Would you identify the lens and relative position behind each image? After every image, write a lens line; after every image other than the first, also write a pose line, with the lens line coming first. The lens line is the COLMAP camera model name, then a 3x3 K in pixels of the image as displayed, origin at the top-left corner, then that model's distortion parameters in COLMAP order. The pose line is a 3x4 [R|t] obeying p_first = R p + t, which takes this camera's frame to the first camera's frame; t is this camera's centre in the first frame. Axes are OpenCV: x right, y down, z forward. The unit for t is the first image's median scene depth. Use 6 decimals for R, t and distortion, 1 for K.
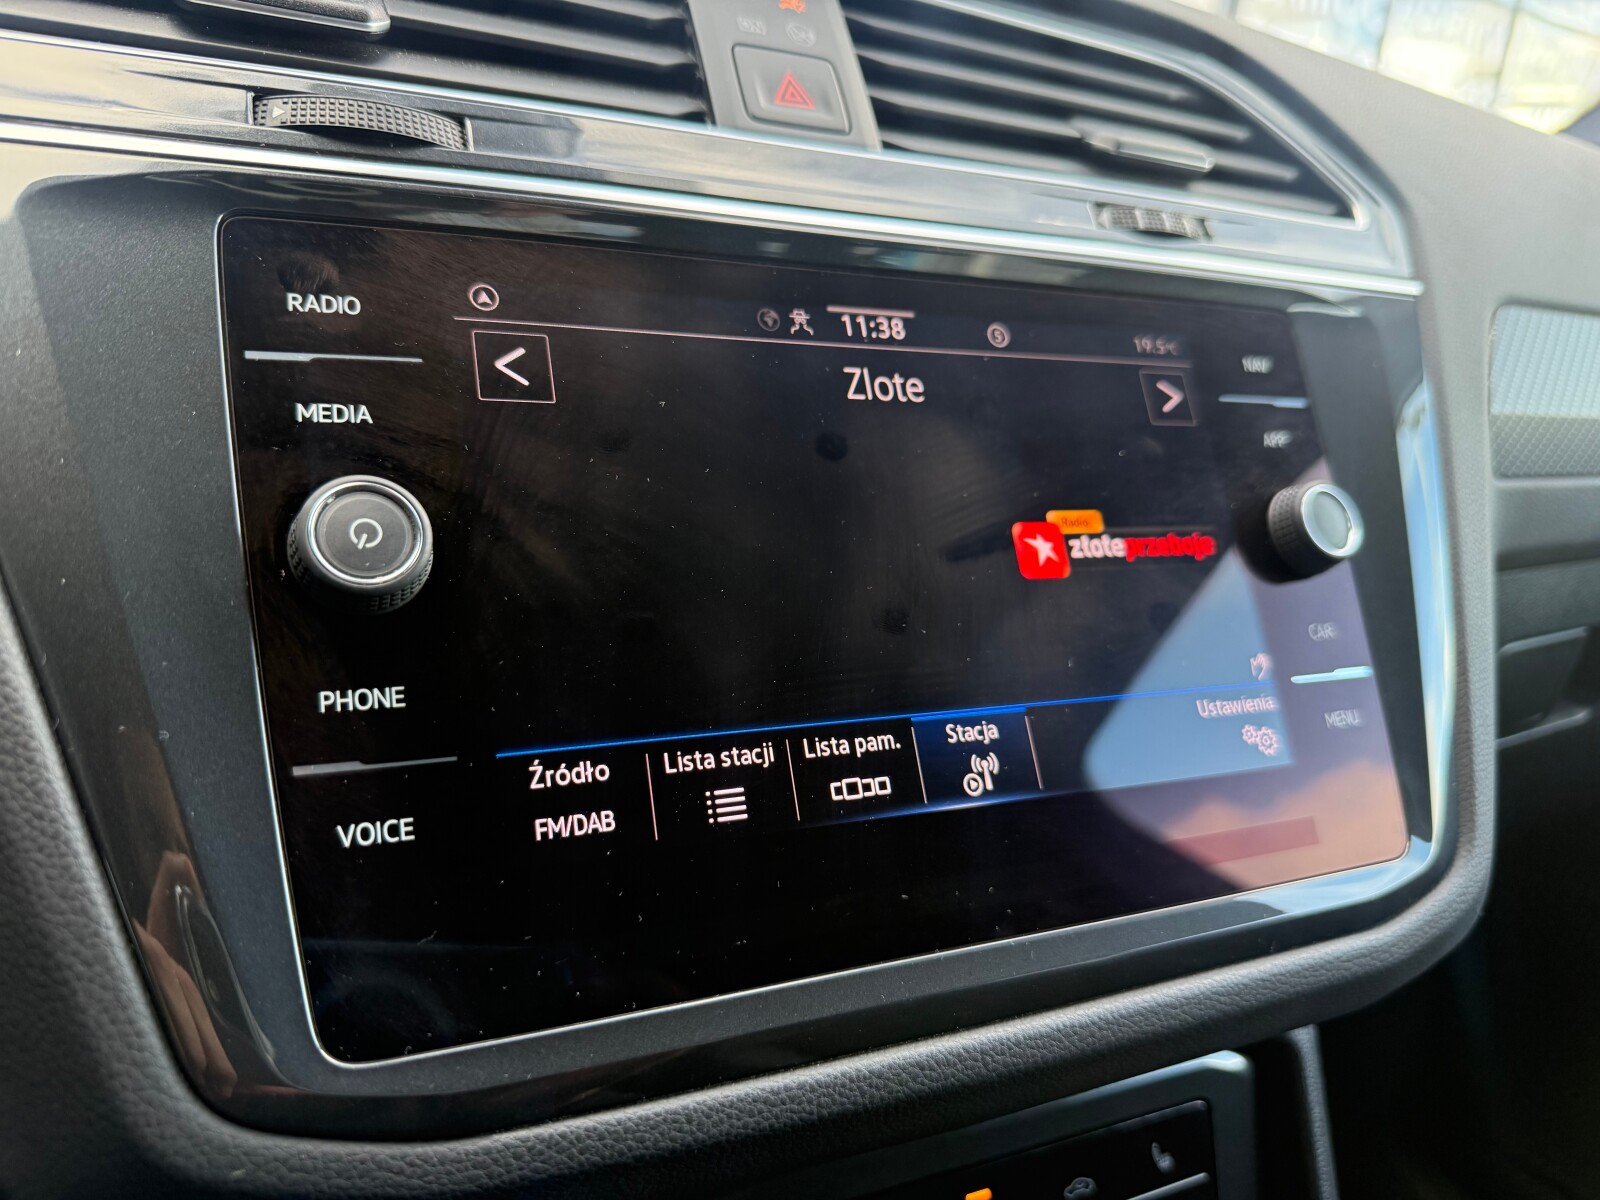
lens RADIAL K [[1148.7, 0, 813.4], [0, 1148.7, 574.5], [0, 0, 1]] dist [0.065078, -0.082847]
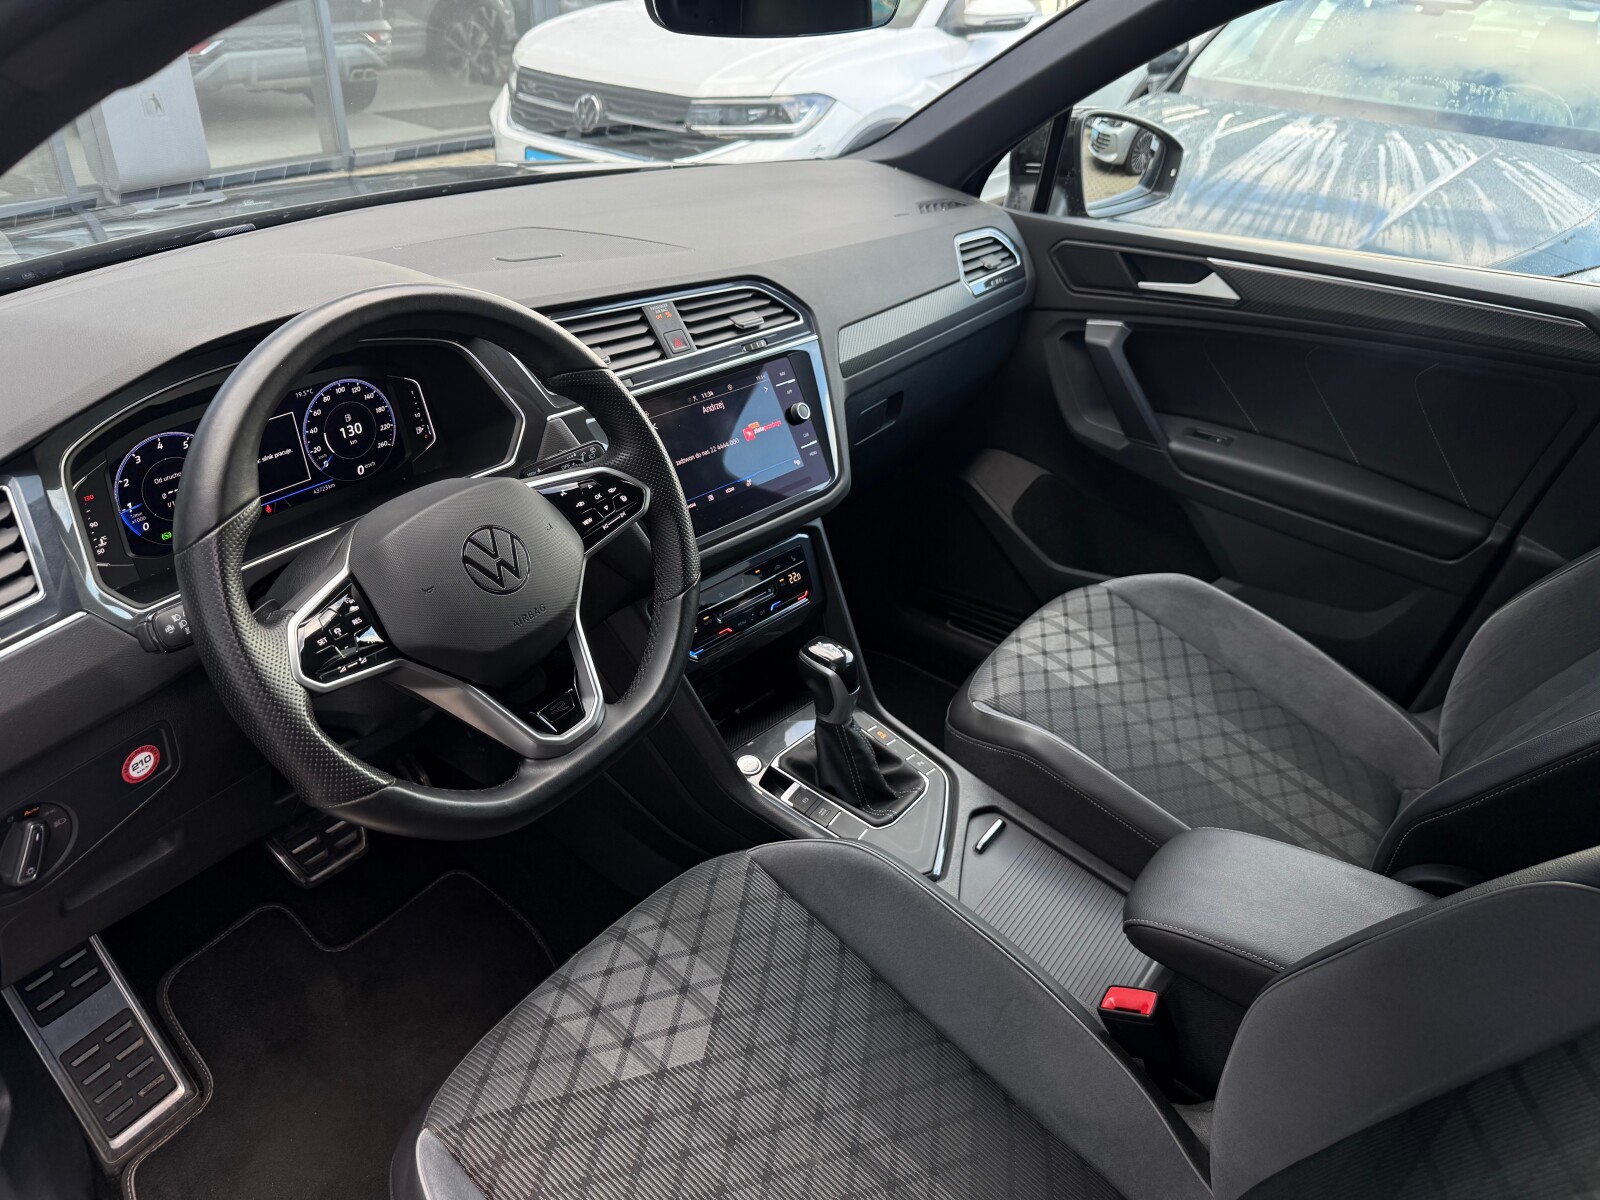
lens RADIAL K [[1148.7, 0, 824.9], [0, 1148.7, 587.8], [0, 0, 1]] dist [0.065078, -0.082847]
pose [[0.914044, -0.247300, 0.321506, -1.173623], [0.152825, 0.944195, 0.291788, -0.741218], [-0.375723, -0.217573, 0.900830, -3.459284]]
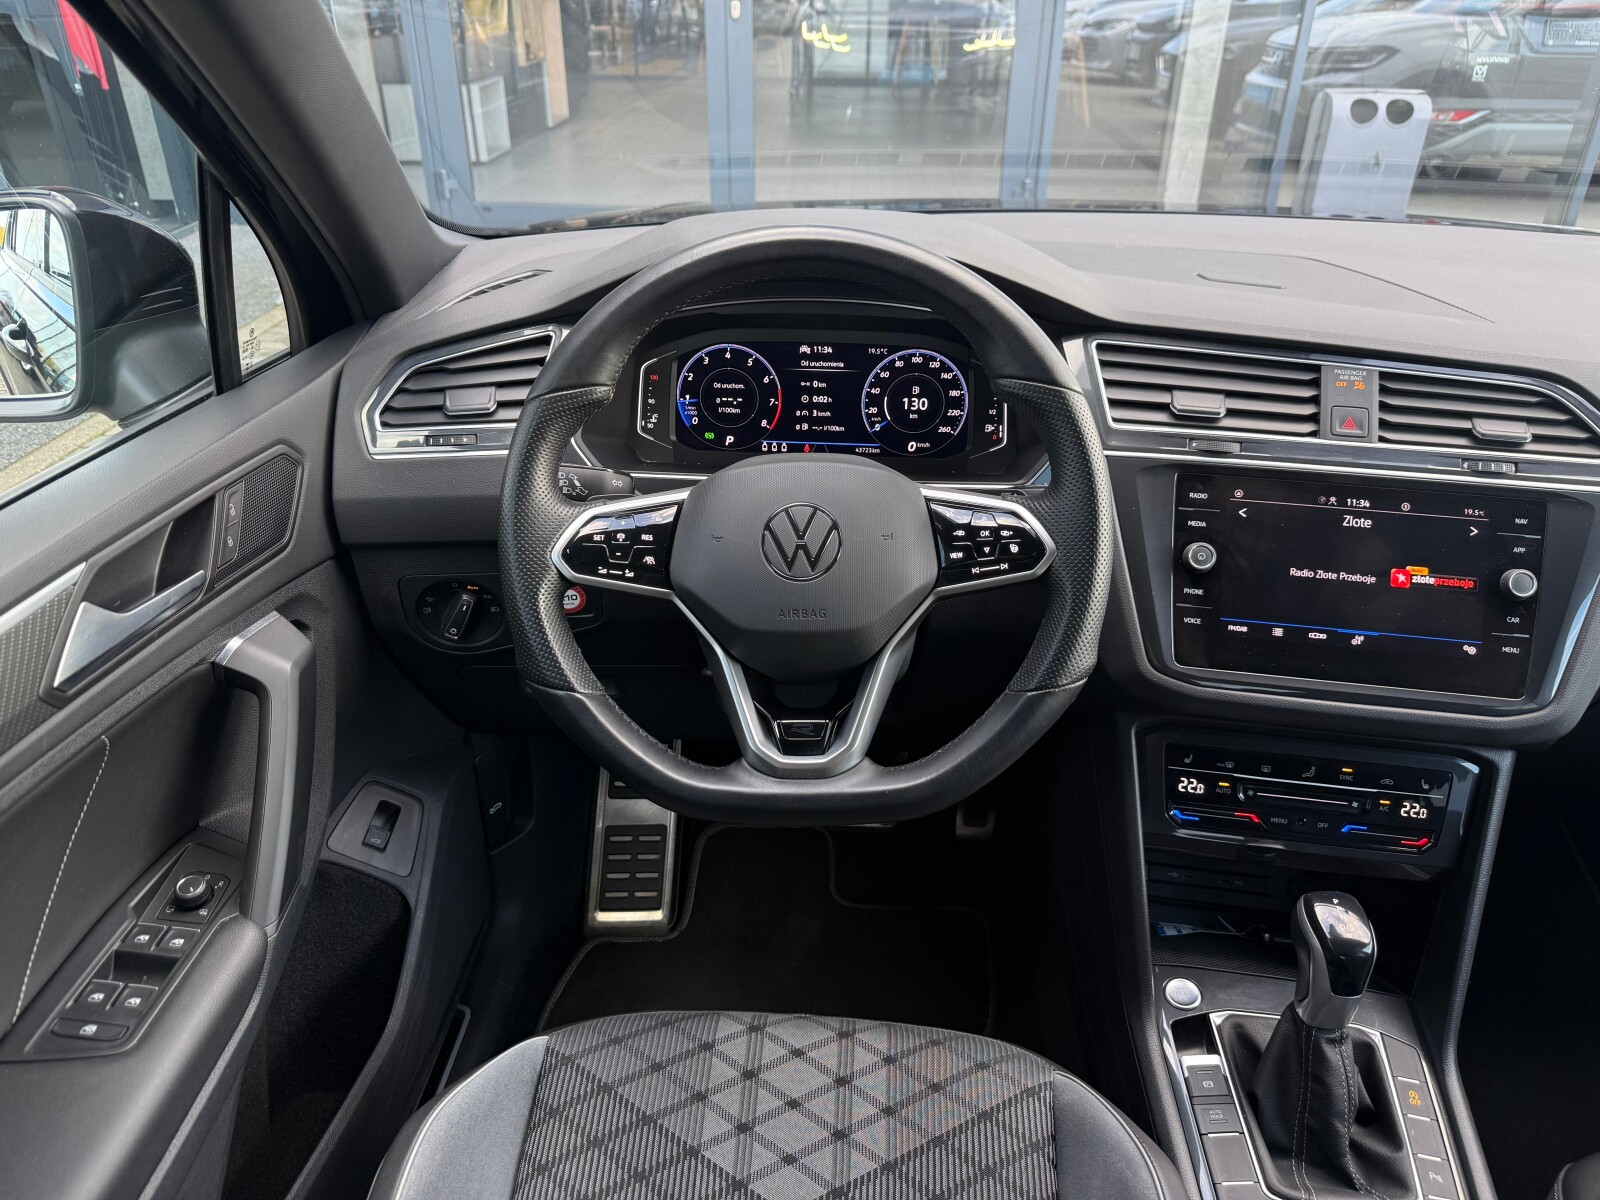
lens RADIAL K [[1148.7, 0, 793.1], [0, 1148.7, 600.8], [0, 0, 1]] dist [0.065078, -0.082847]
pose [[0.829497, 0.197334, -0.522488, 0.492267], [-0.096519, 0.972075, 0.213902, -0.484655], [0.550108, -0.127001, 0.825380, -2.594497]]
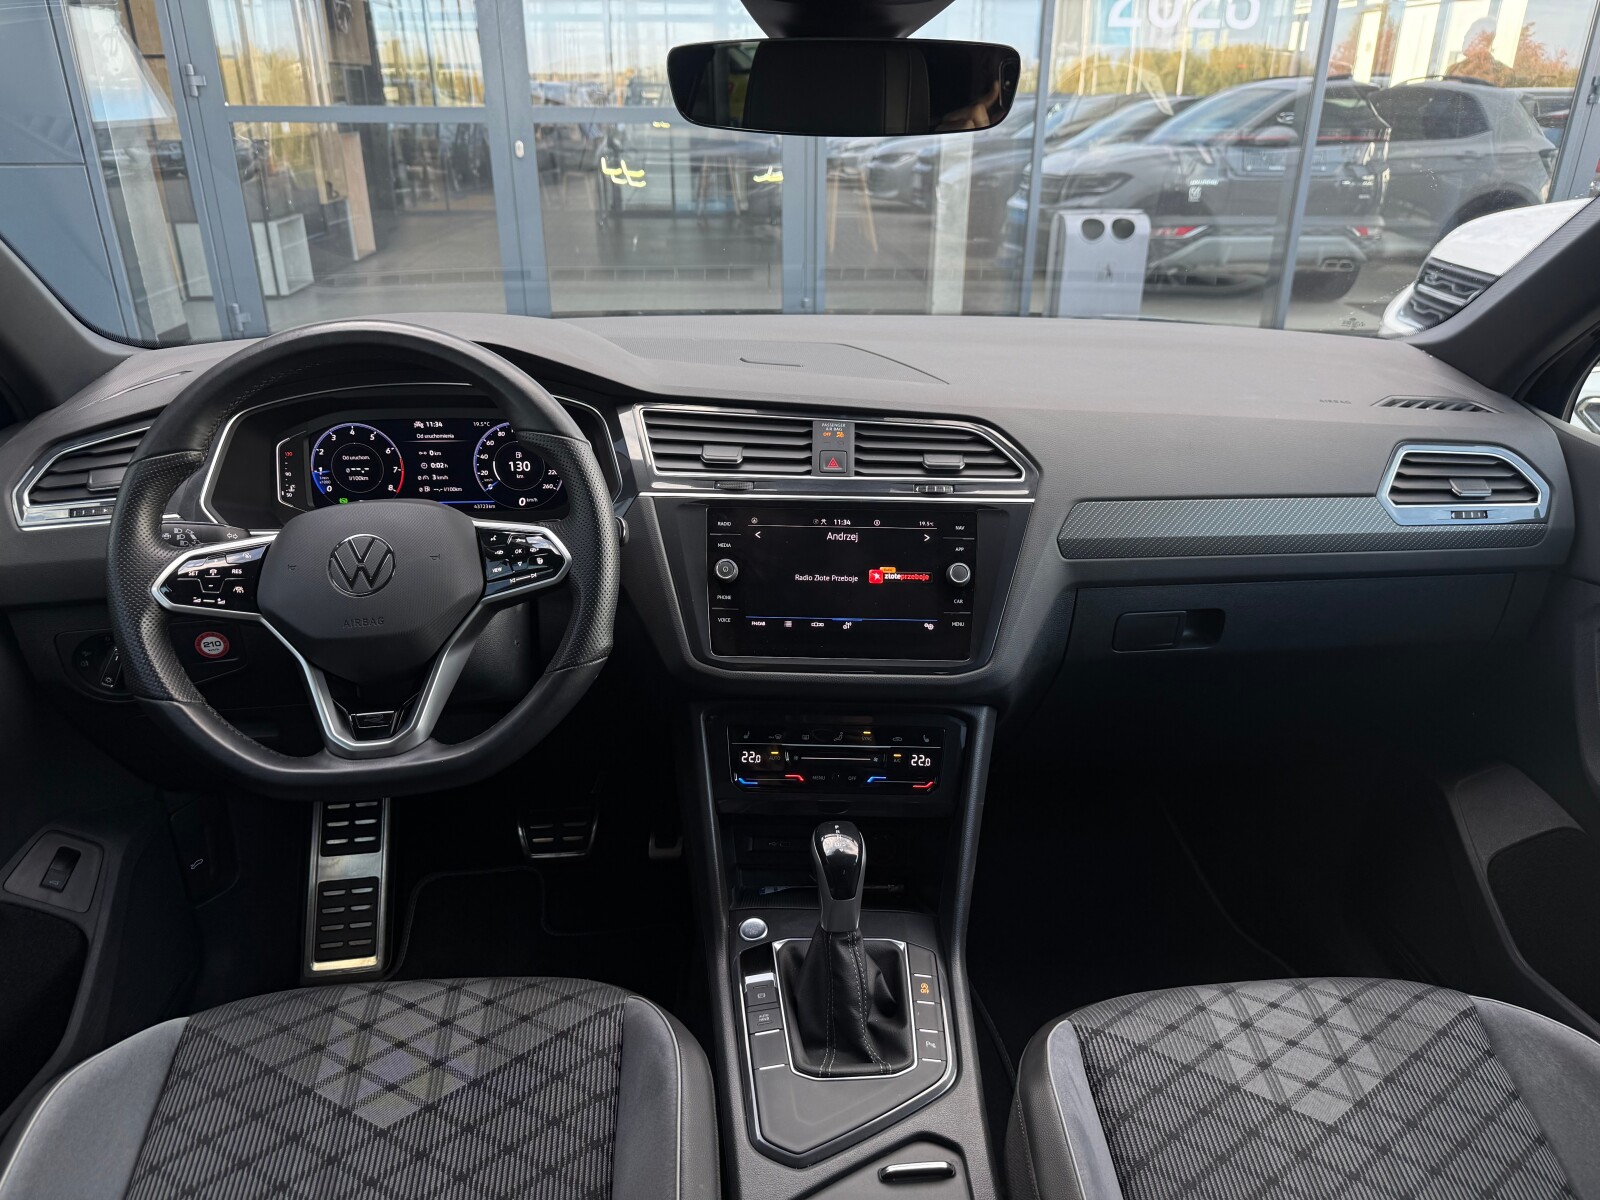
lens RADIAL K [[1148.7, 0, 806.0], [0, 1148.7, 599.9], [0, 0, 1]] dist [0.065078, -0.082847]
pose [[0.899252, 0.091120, -0.427836, 1.740854], [-0.048703, 0.992838, 0.109087, -0.374920], [0.434712, -0.077260, 0.897250, -2.836357]]
